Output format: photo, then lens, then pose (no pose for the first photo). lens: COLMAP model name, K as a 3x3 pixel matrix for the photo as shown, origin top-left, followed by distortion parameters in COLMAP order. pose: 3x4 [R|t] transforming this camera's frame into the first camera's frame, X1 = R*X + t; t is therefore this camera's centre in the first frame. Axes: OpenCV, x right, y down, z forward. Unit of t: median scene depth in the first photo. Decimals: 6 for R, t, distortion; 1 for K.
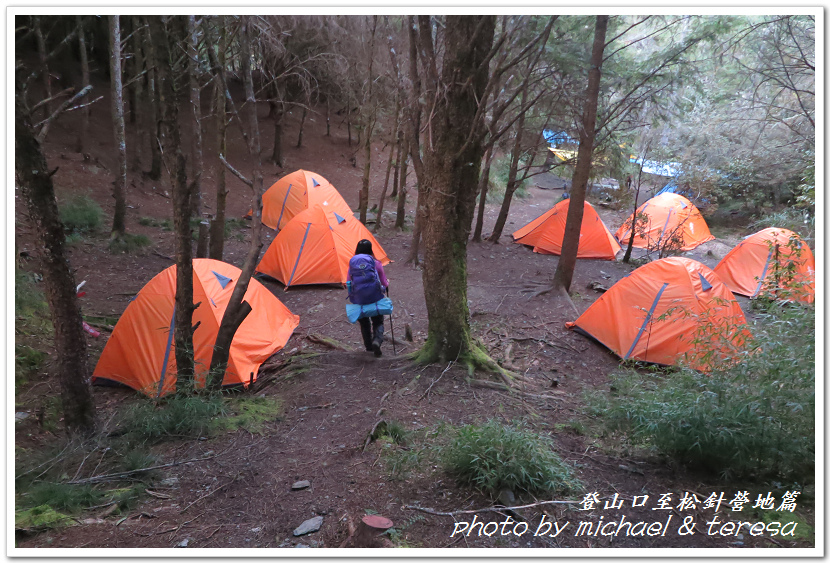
lens RADIAL K [[554.2, 0, 415.0], [0, 554.2, 281.5], [0, 0, 1]] dist [-0.000378, -0.000171]
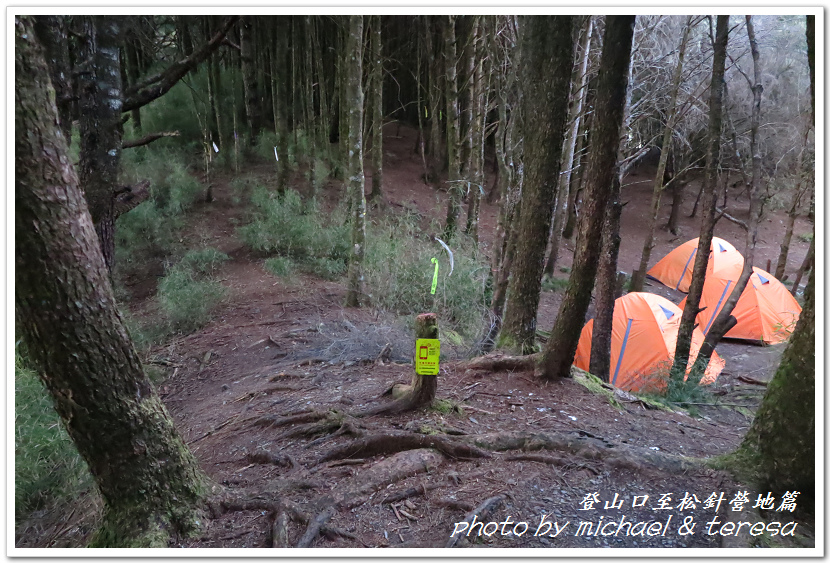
lens RADIAL K [[554.2, 0, 415.0], [0, 554.2, 281.5], [0, 0, 1]] dist [-0.000378, -0.000171]
pose [[0.820567, 0.092651, -0.563991, -0.092439], [-0.166930, 0.982598, -0.081453, 0.083715], [0.546630, 0.160985, 0.821754, -0.189392]]
